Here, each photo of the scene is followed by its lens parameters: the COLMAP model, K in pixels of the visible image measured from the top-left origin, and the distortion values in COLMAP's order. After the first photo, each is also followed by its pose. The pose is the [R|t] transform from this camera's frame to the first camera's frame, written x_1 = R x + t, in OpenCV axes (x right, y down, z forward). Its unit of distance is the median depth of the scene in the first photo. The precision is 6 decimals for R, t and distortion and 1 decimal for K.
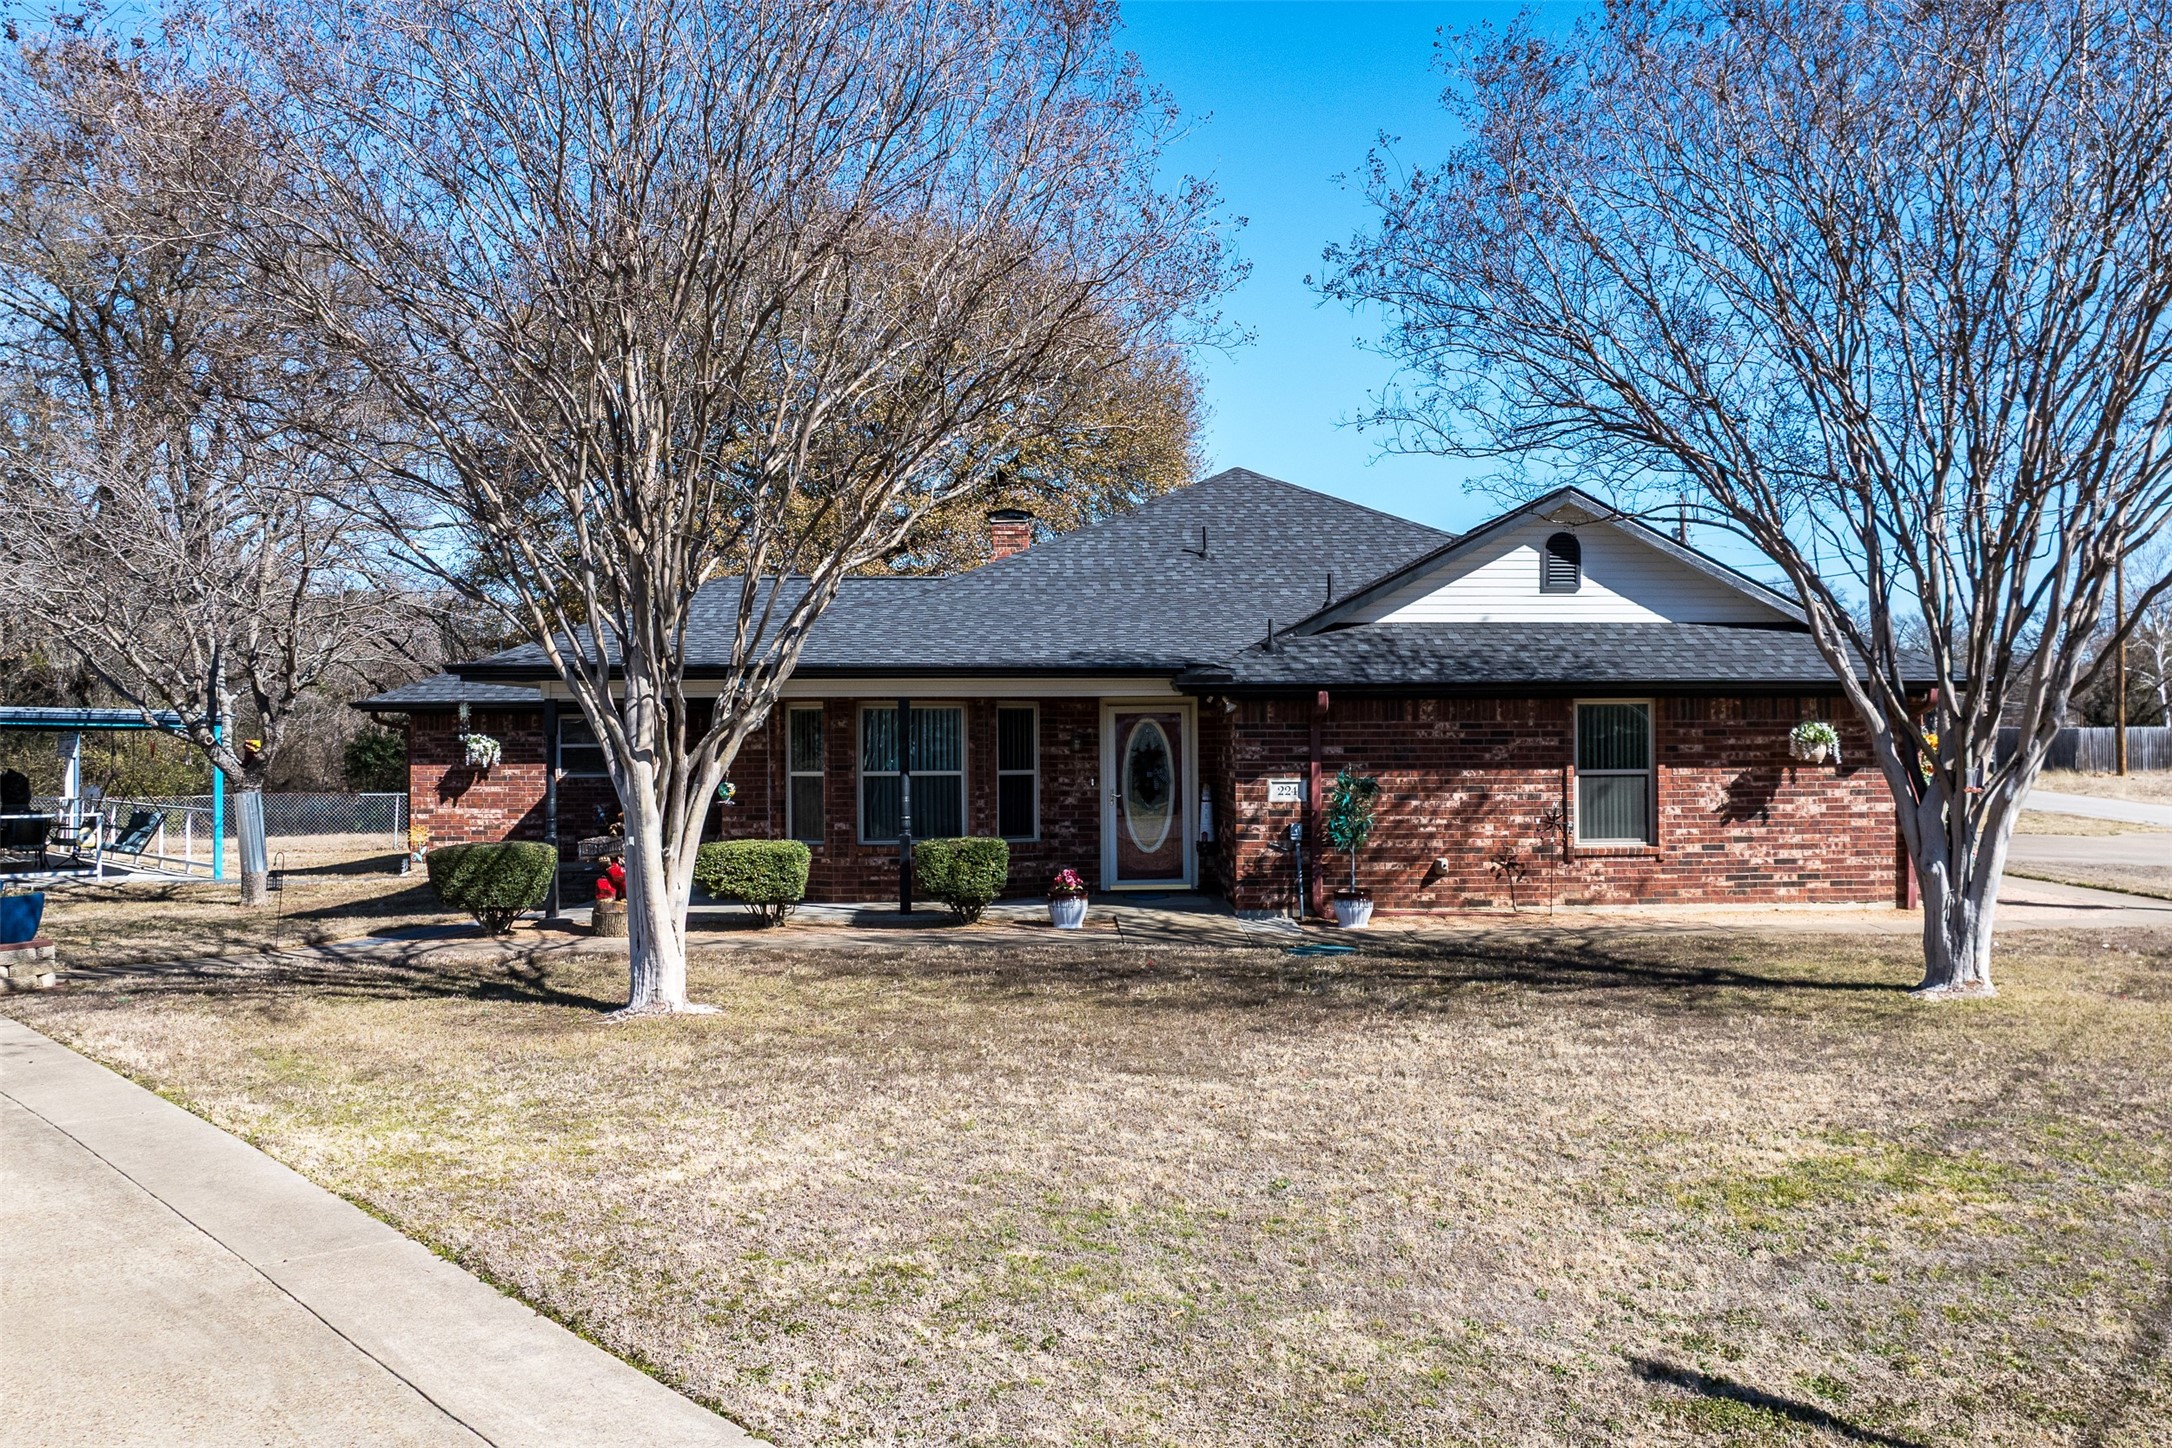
lens RADIAL K [[2095.8, 0, 1224.9], [0, 2095.8, 680.8], [0, 0, 1]] dist [-0.016281, -0.018000]
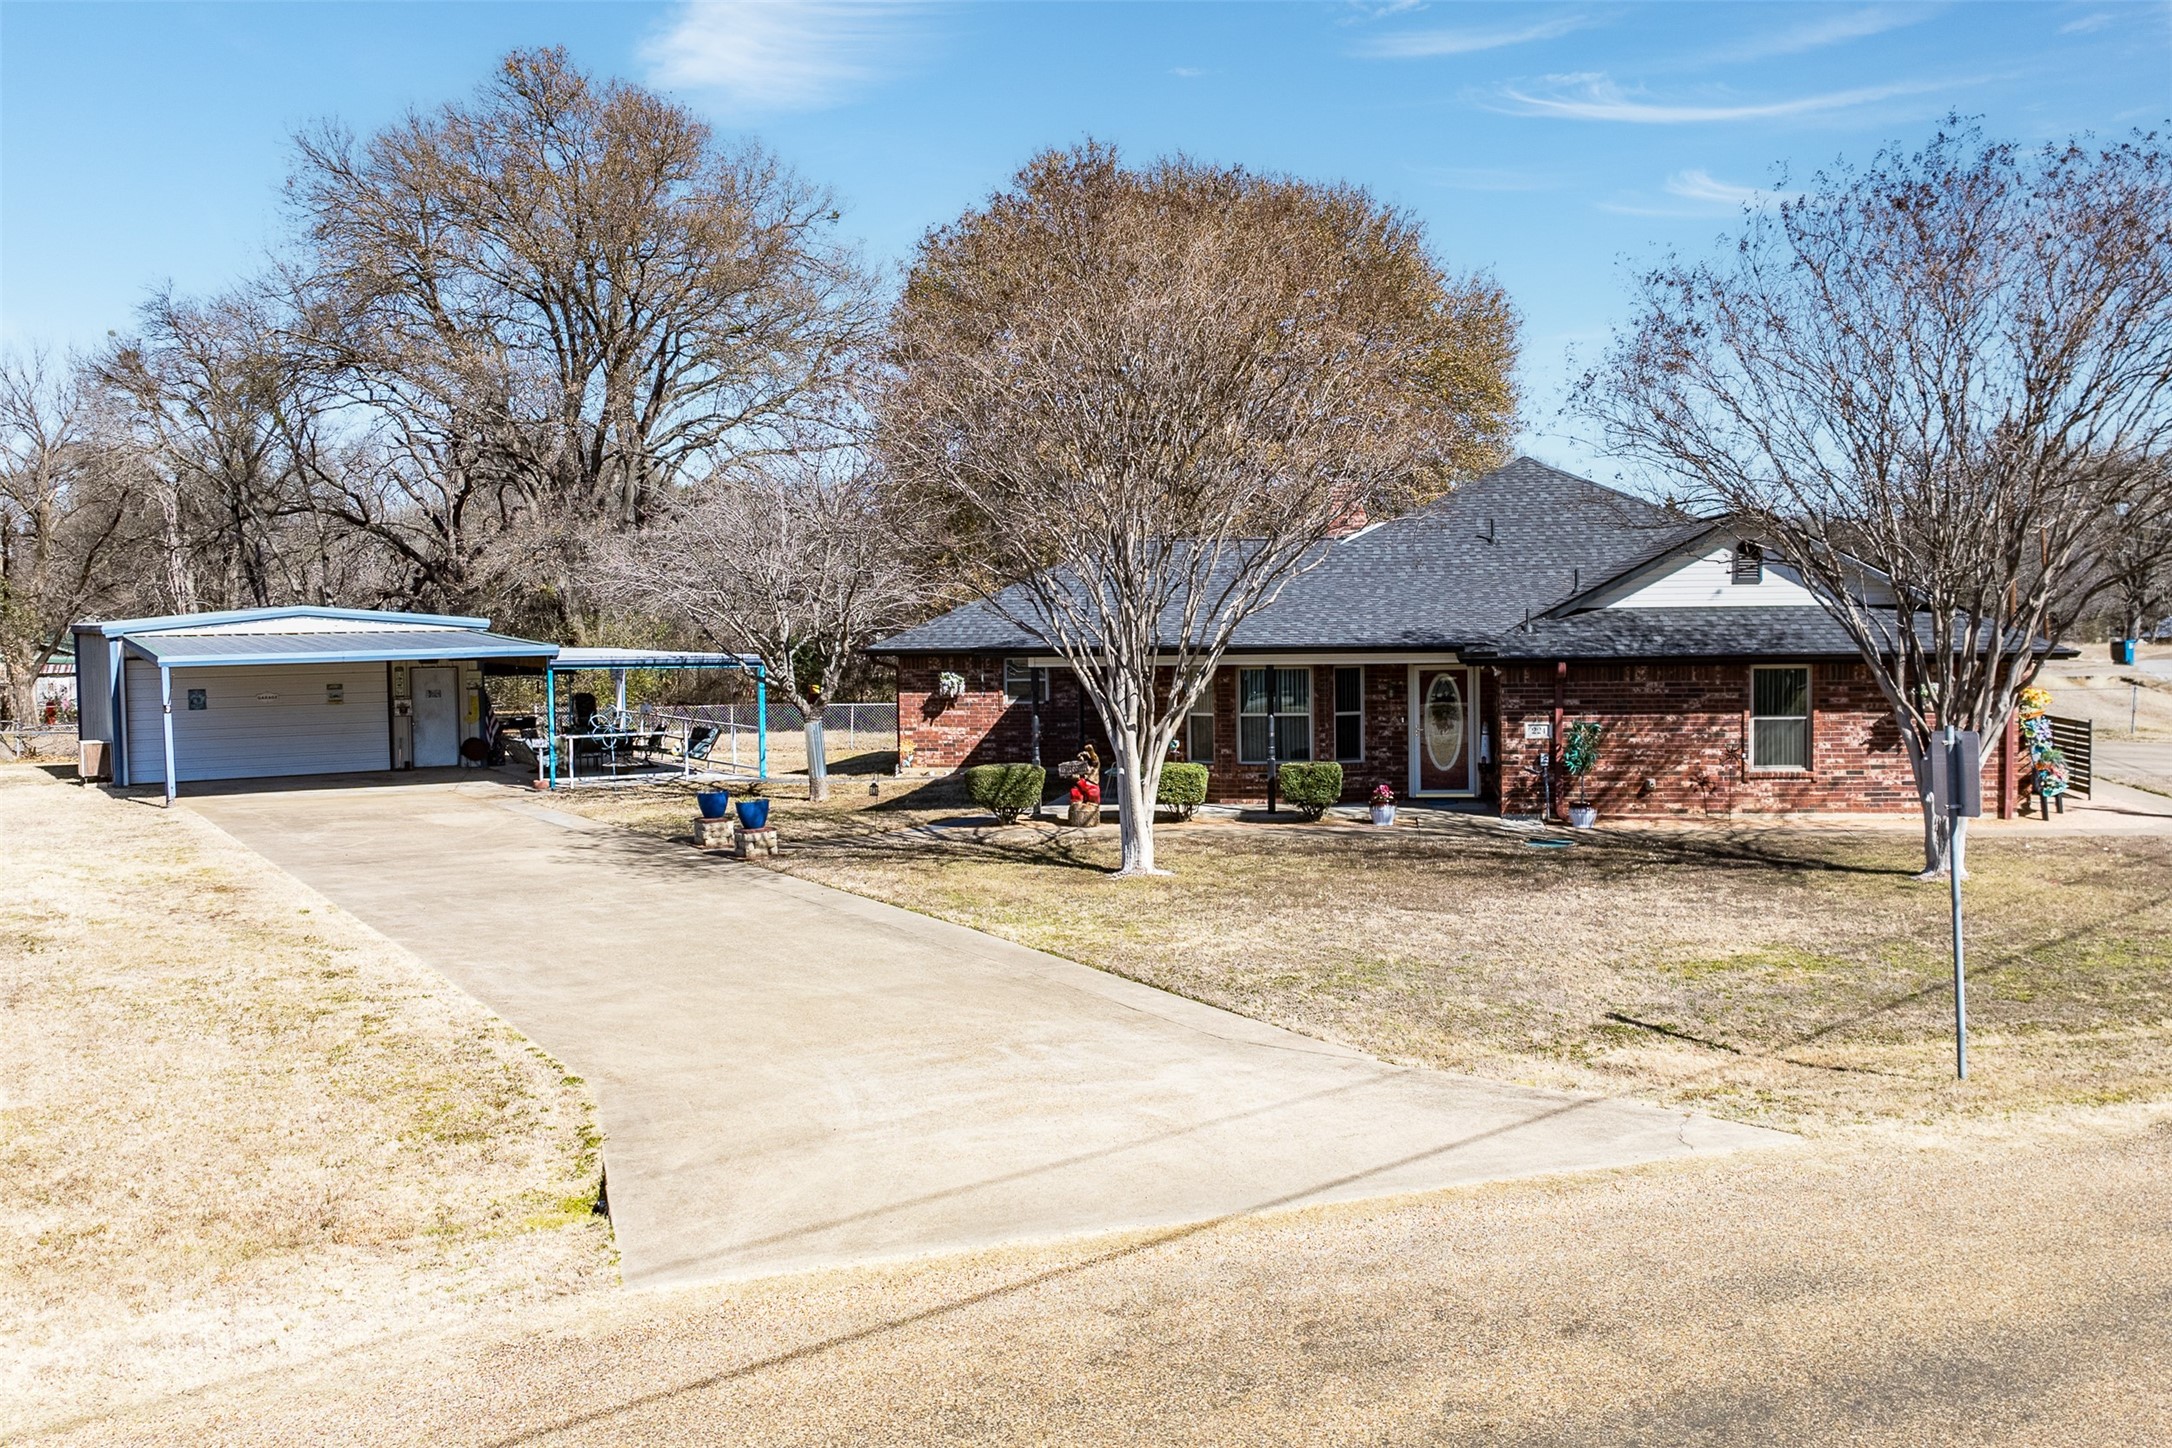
lens RADIAL K [[2191.6, 0, 1086.0], [0, 2191.6, 724.0], [0, 0, 1]] dist [-0.018978, -0.026399]
pose [[0.975489, 0.004159, -0.220008, 0.056680], [0.013273, 0.996889, 0.077694, -0.070893], [0.219647, -0.078710, 0.972399, -0.507885]]
